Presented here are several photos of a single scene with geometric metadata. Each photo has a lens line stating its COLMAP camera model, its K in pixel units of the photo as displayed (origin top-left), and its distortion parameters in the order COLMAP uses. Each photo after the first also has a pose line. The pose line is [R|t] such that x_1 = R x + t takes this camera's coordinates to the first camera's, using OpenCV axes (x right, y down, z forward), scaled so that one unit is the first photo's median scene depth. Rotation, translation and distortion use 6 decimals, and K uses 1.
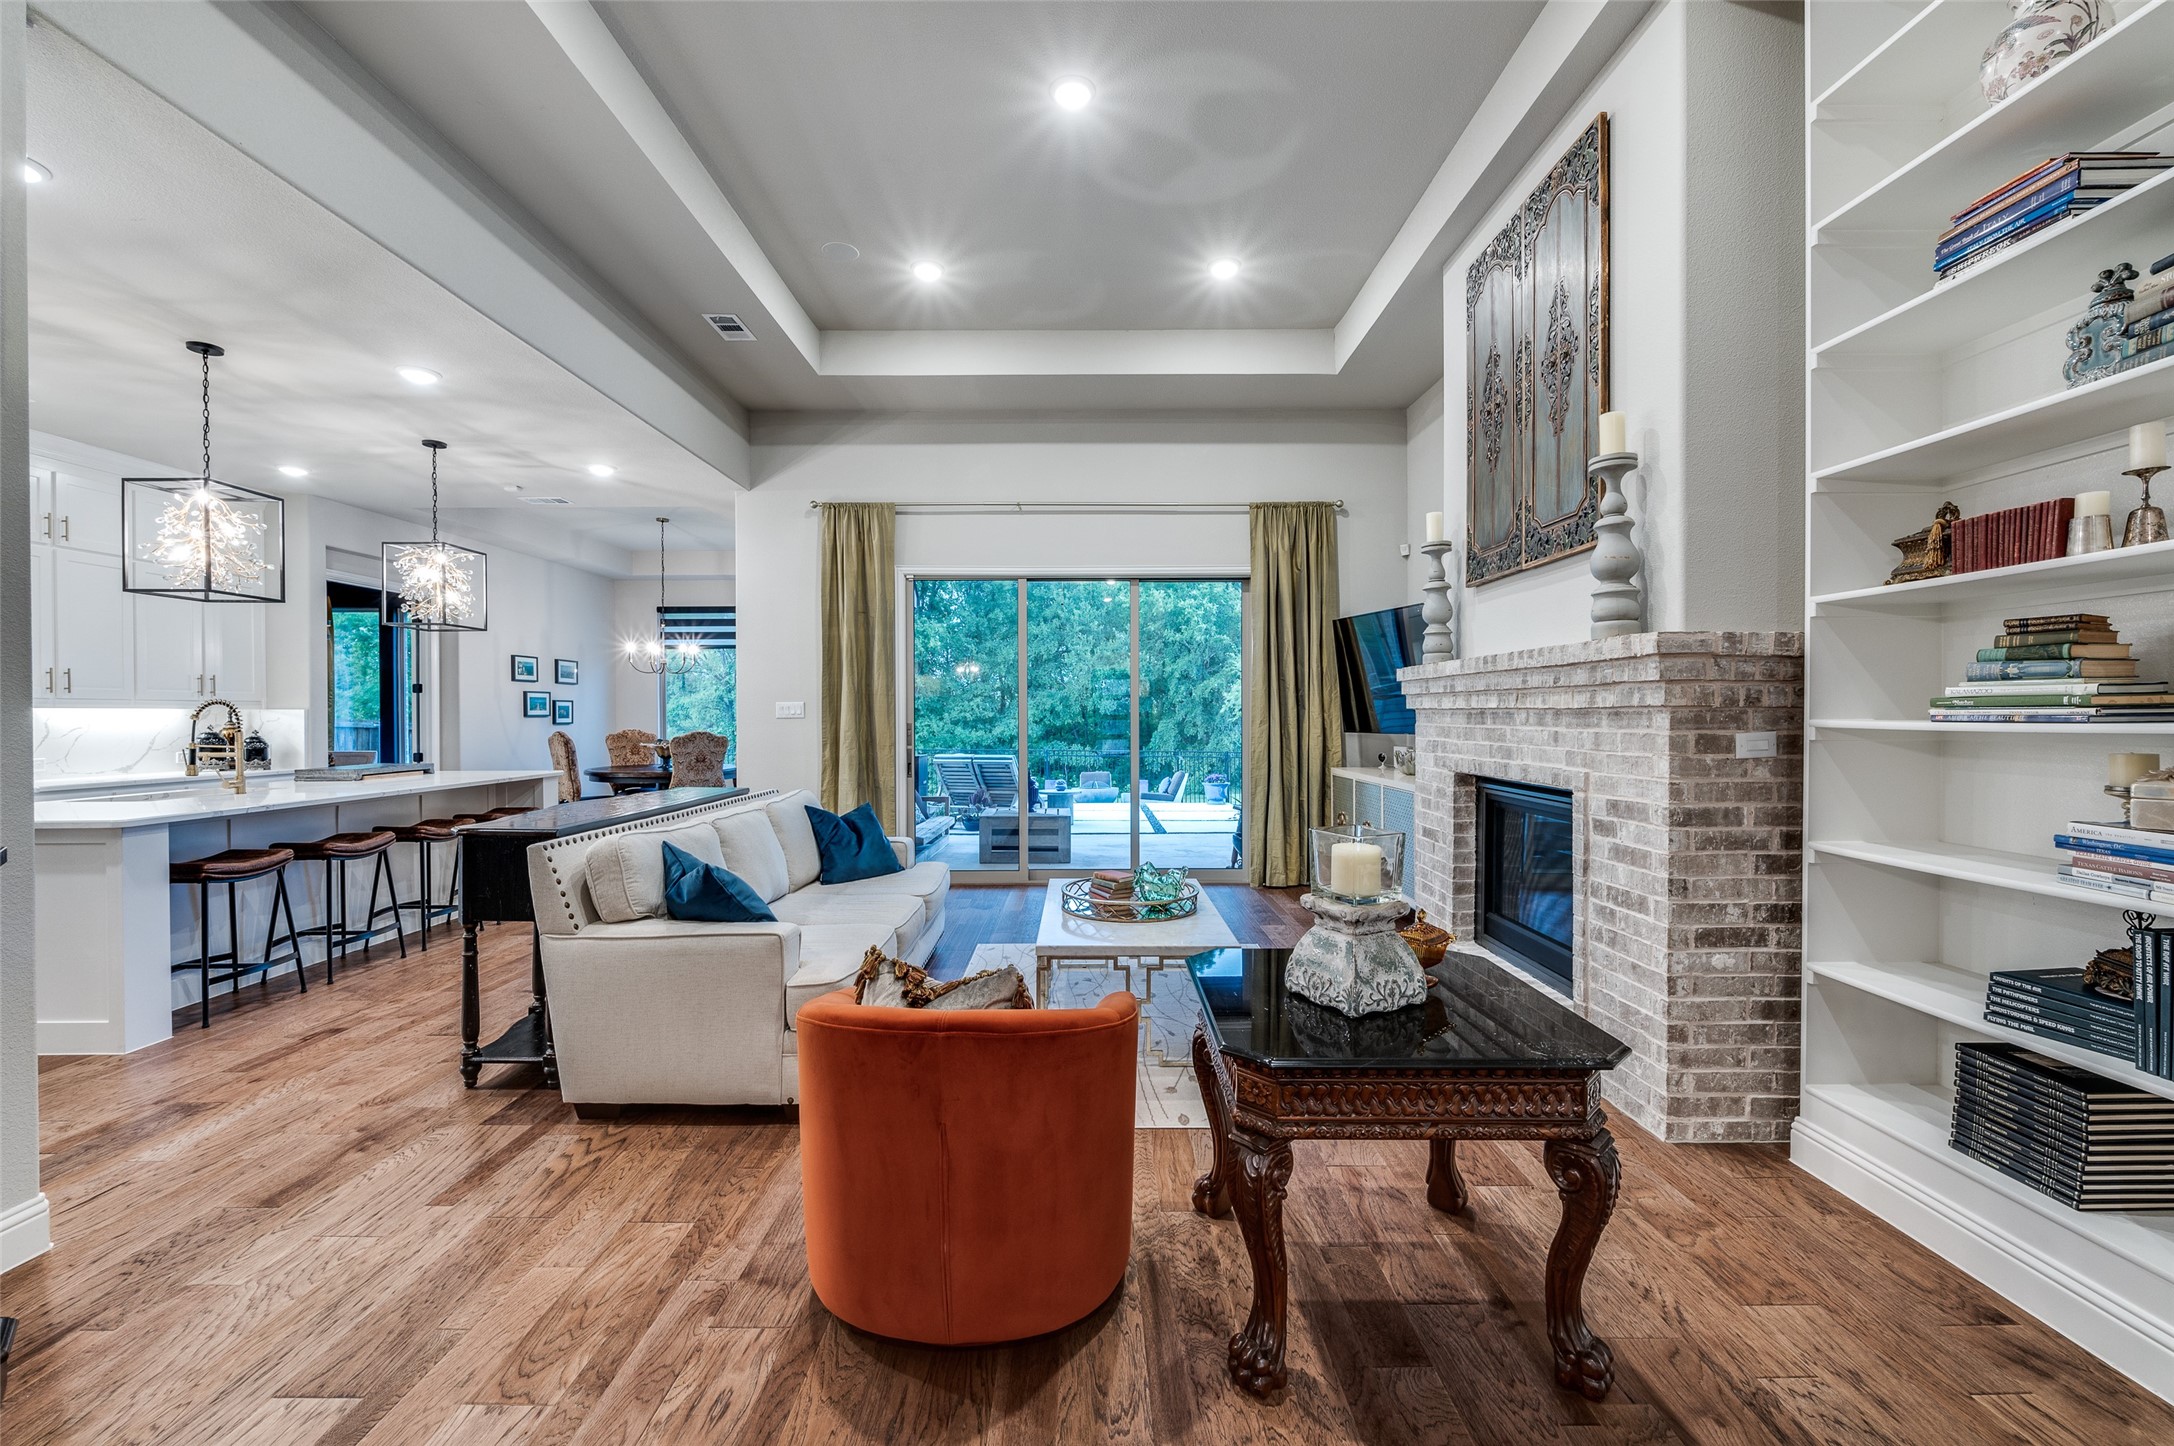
lens RADIAL K [[888.2, 0, 1085.0], [0, 888.2, 722.1], [0, 0, 1]] dist [-0.000702, -0.000679]
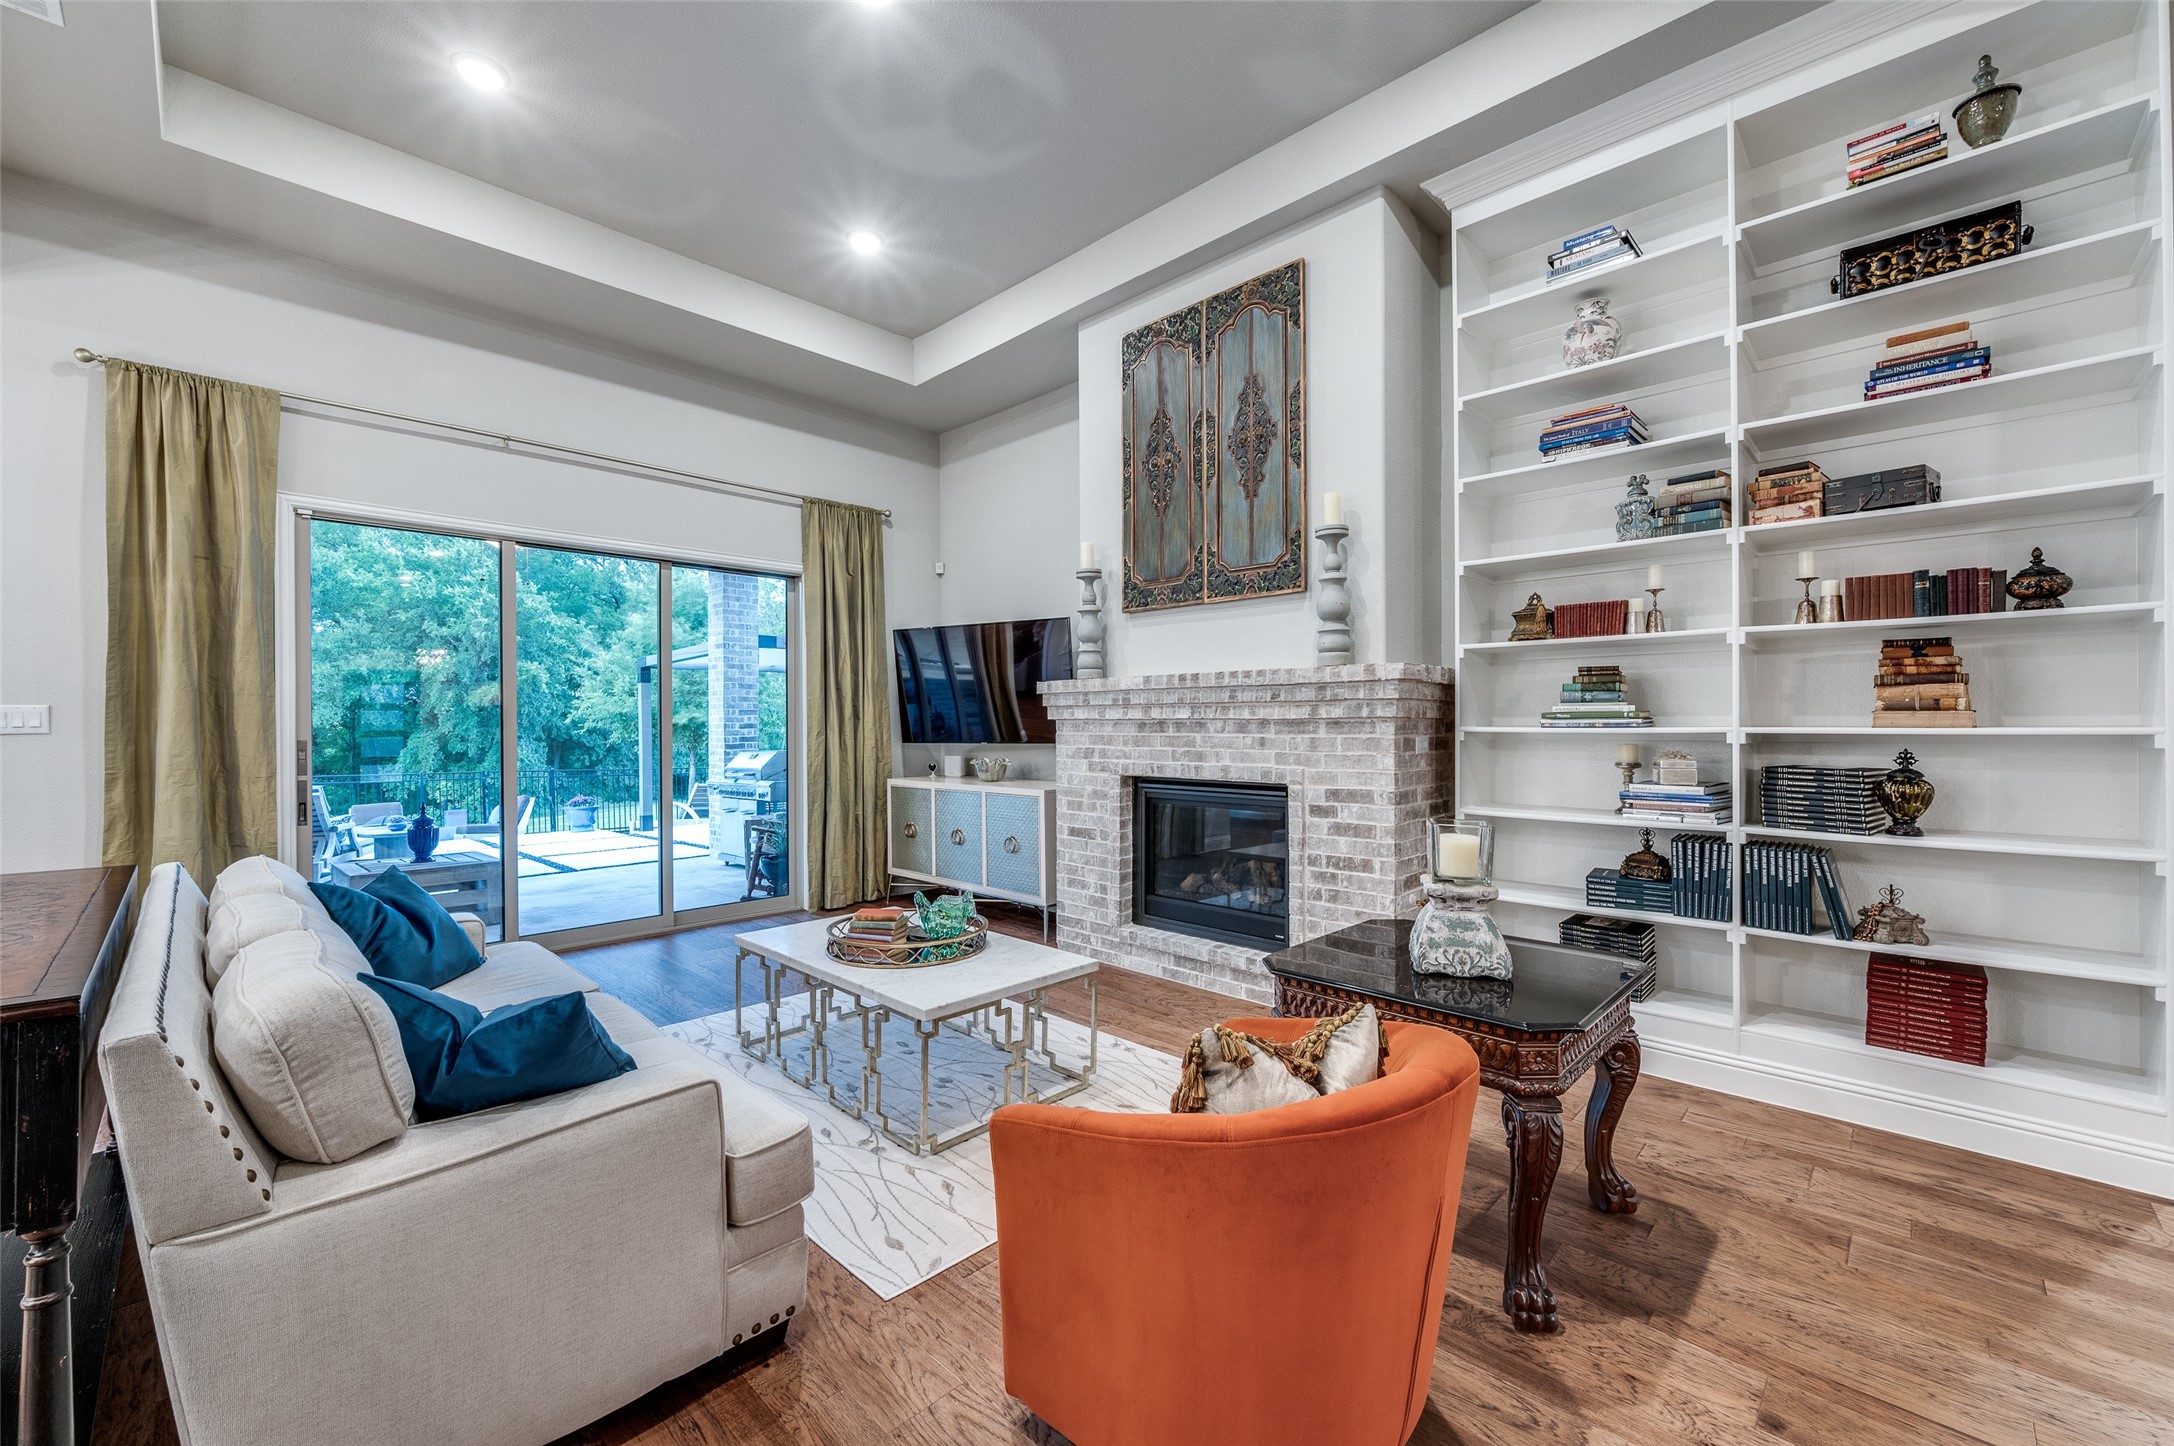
lens RADIAL K [[866.0, 0, 1089.9], [0, 866.0, 722.8], [0, 0, 1]] dist [-0.004528, -0.000379]
pose [[0.697008, -0.000726, 0.717063, -0.379071], [0.009407, 0.999923, -0.008131, -0.001955], [-0.717002, 0.012413, 0.696961, 0.246980]]
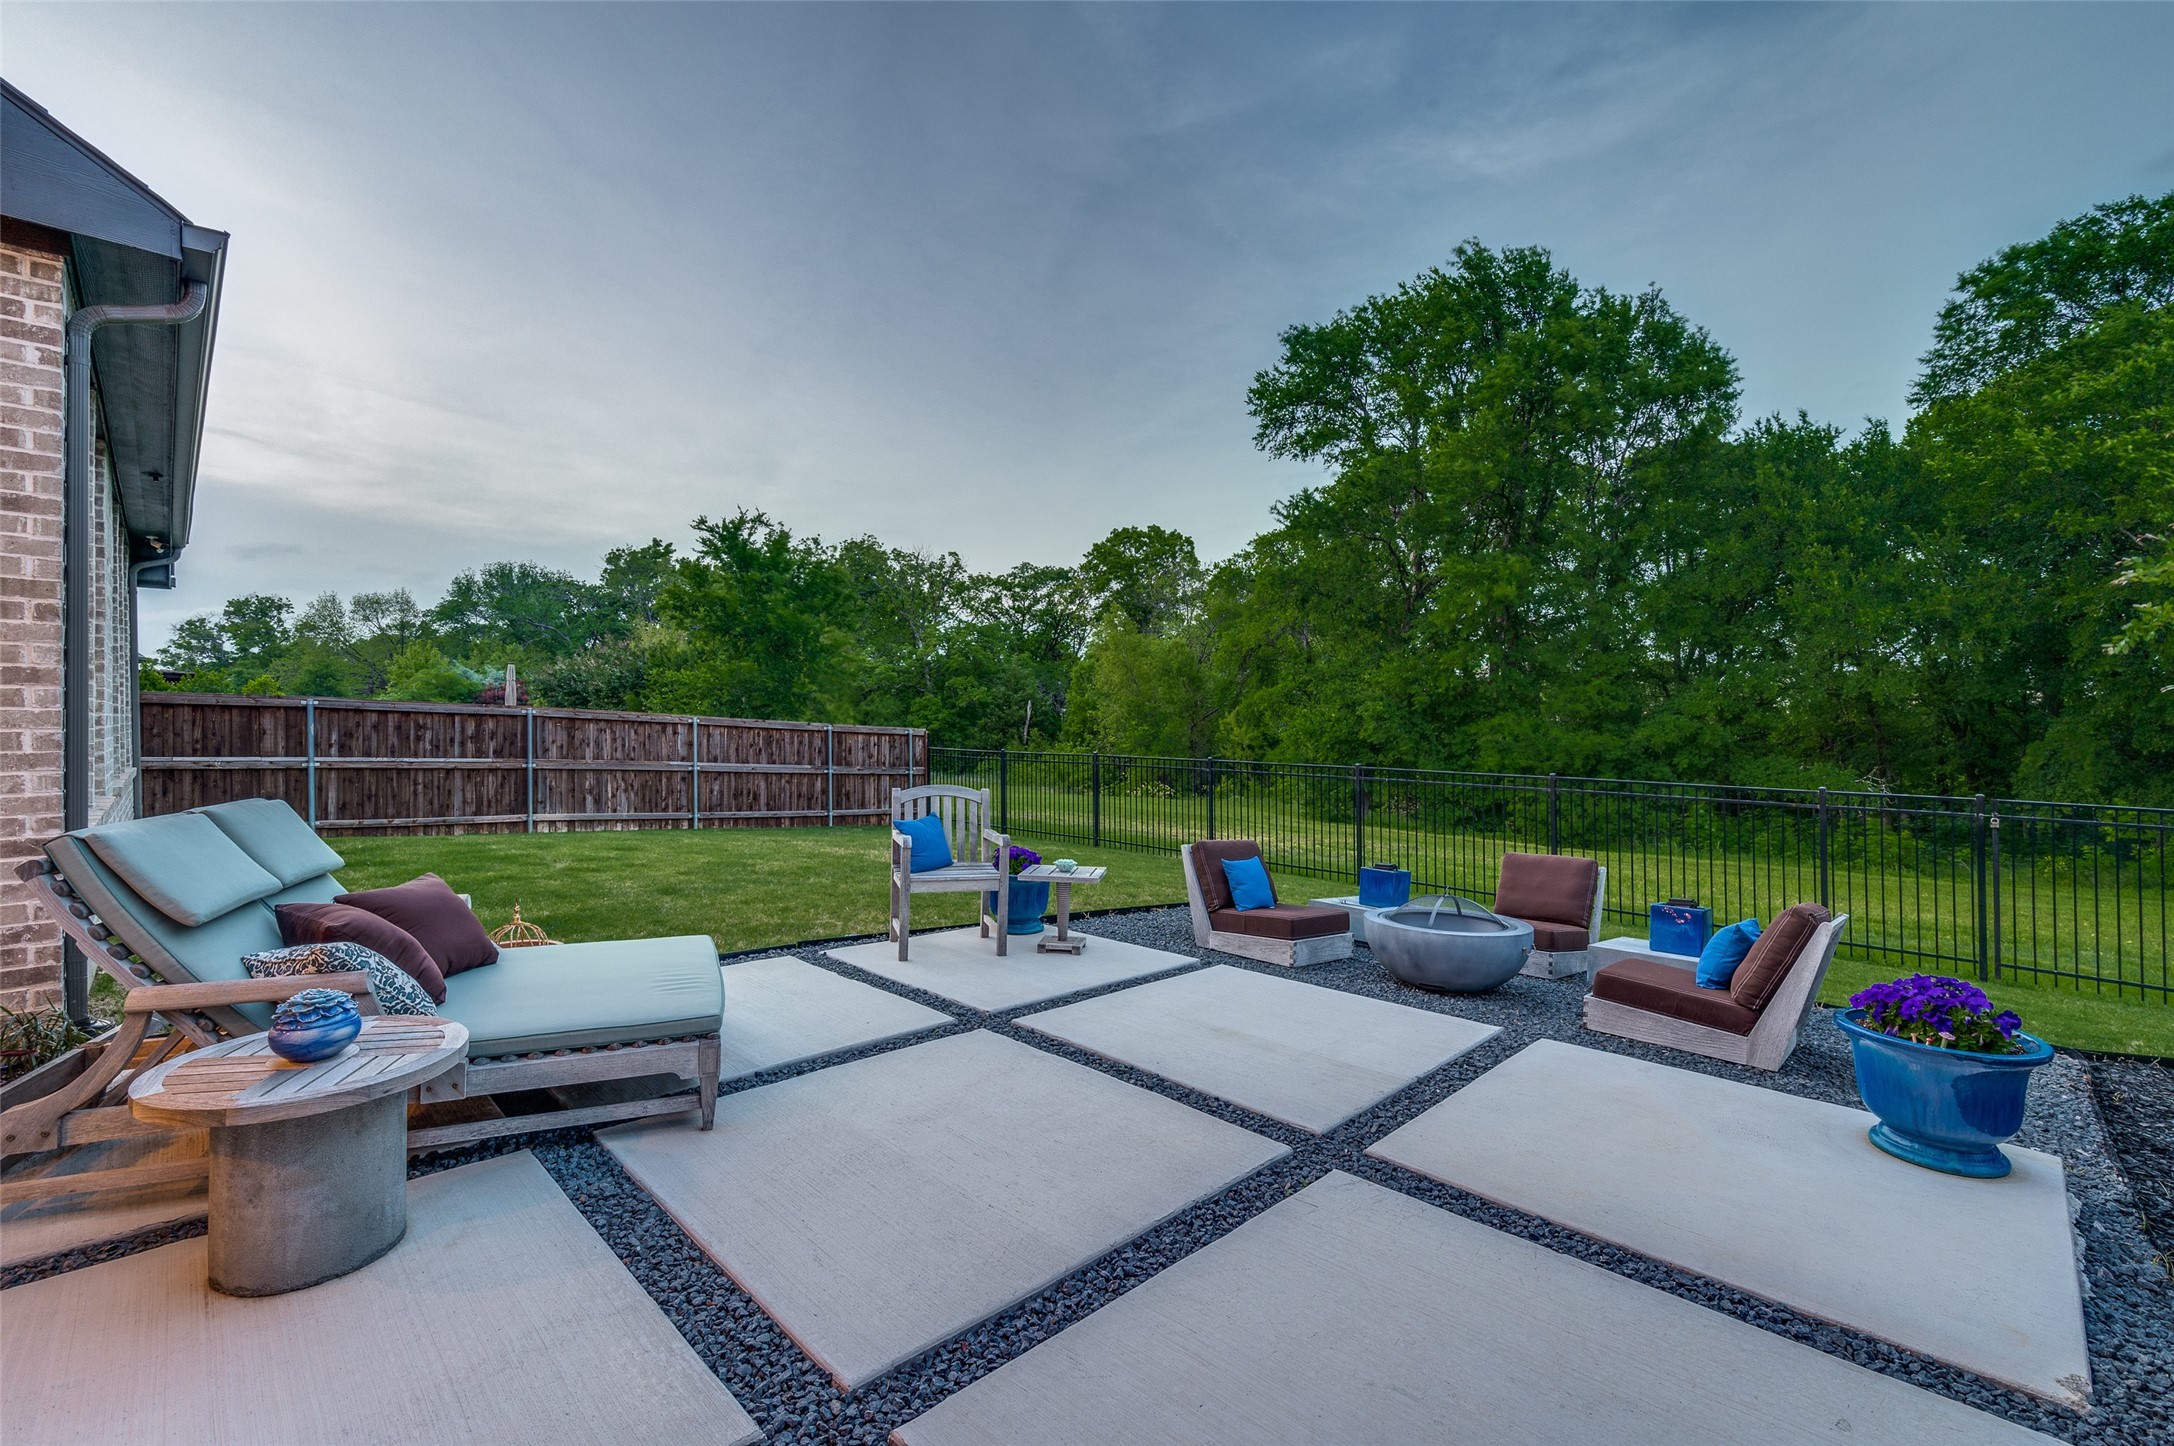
lens RADIAL K [[921.7, 0, 1076.7], [0, 921.7, 718.2], [0, 0, 1]] dist [-0.006000, 0.000859]
pose [[0.703863, 0.003772, -0.710326, 0.544629], [-0.007675, 0.999968, -0.002296, 0.025891], [0.710294, 0.007068, 0.703869, 2.586771]]
